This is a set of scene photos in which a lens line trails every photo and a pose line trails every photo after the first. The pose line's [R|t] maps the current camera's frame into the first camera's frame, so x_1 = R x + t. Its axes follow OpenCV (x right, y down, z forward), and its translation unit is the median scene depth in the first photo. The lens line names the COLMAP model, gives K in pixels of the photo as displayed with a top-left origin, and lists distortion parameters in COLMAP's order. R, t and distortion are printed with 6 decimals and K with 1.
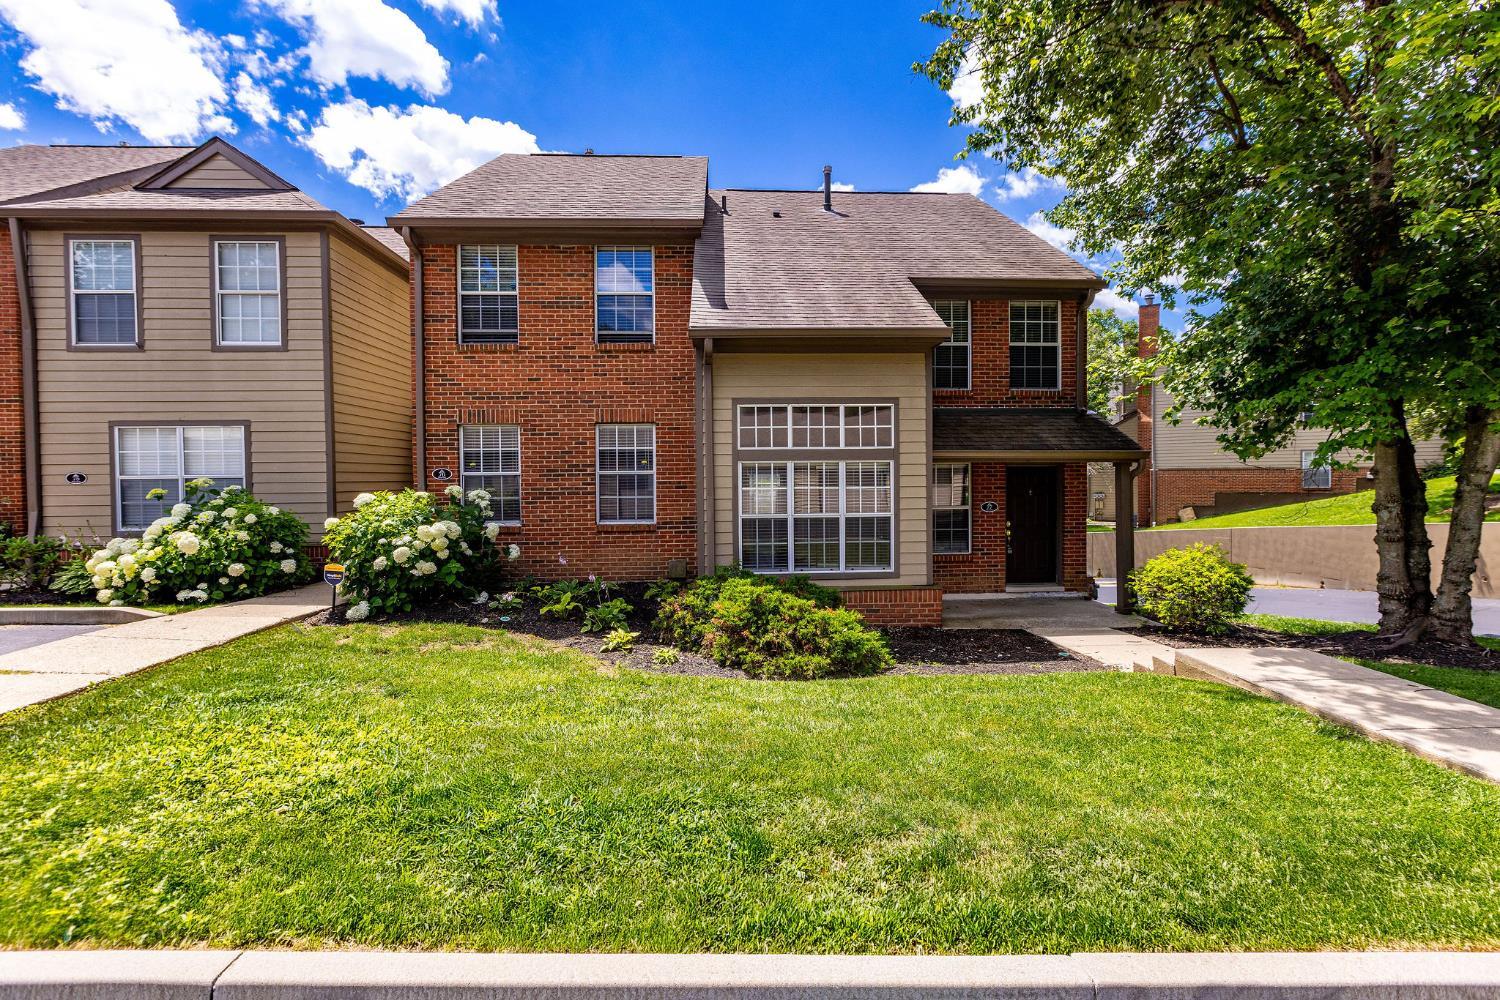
lens RADIAL K [[666.1, 0, 755.0], [0, 666.1, 489.1], [0, 0, 1]] dist [-0.001706, 0.000106]
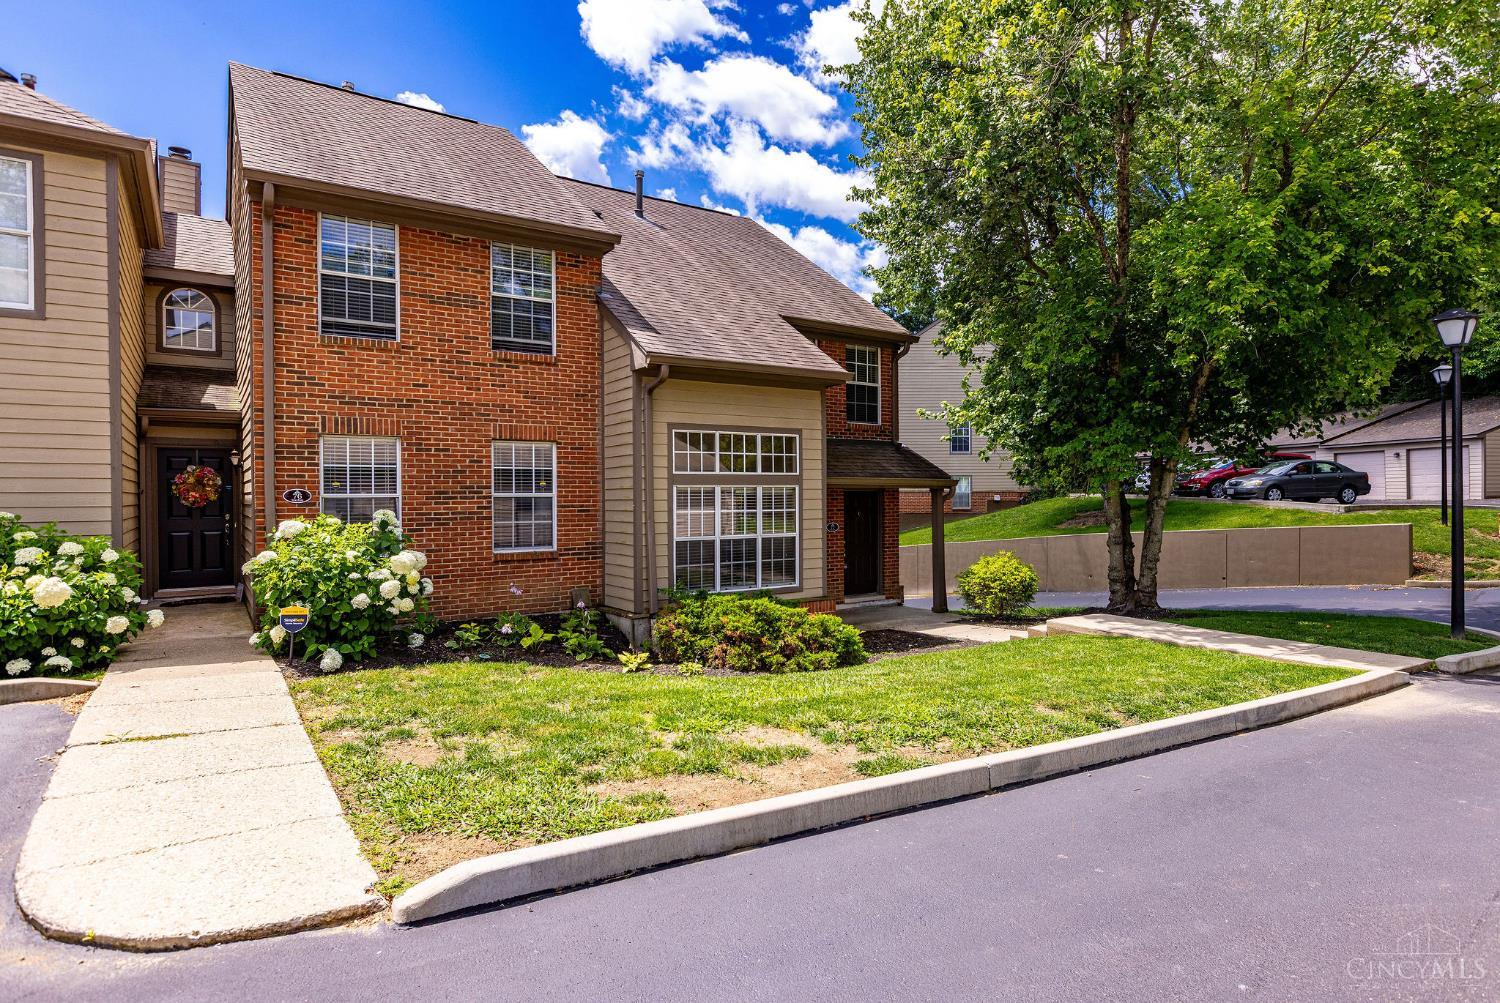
lens RADIAL K [[868.8, 0, 750.0], [0, 868.8, 501.5], [0, 0, 1]] dist [0.002473, 0.000524]
pose [[0.848830, 0.000269, 0.528666, -0.568905], [0.006516, 0.999919, -0.010970, -0.001120], [-0.528626, 0.012757, 0.848759, -0.168304]]
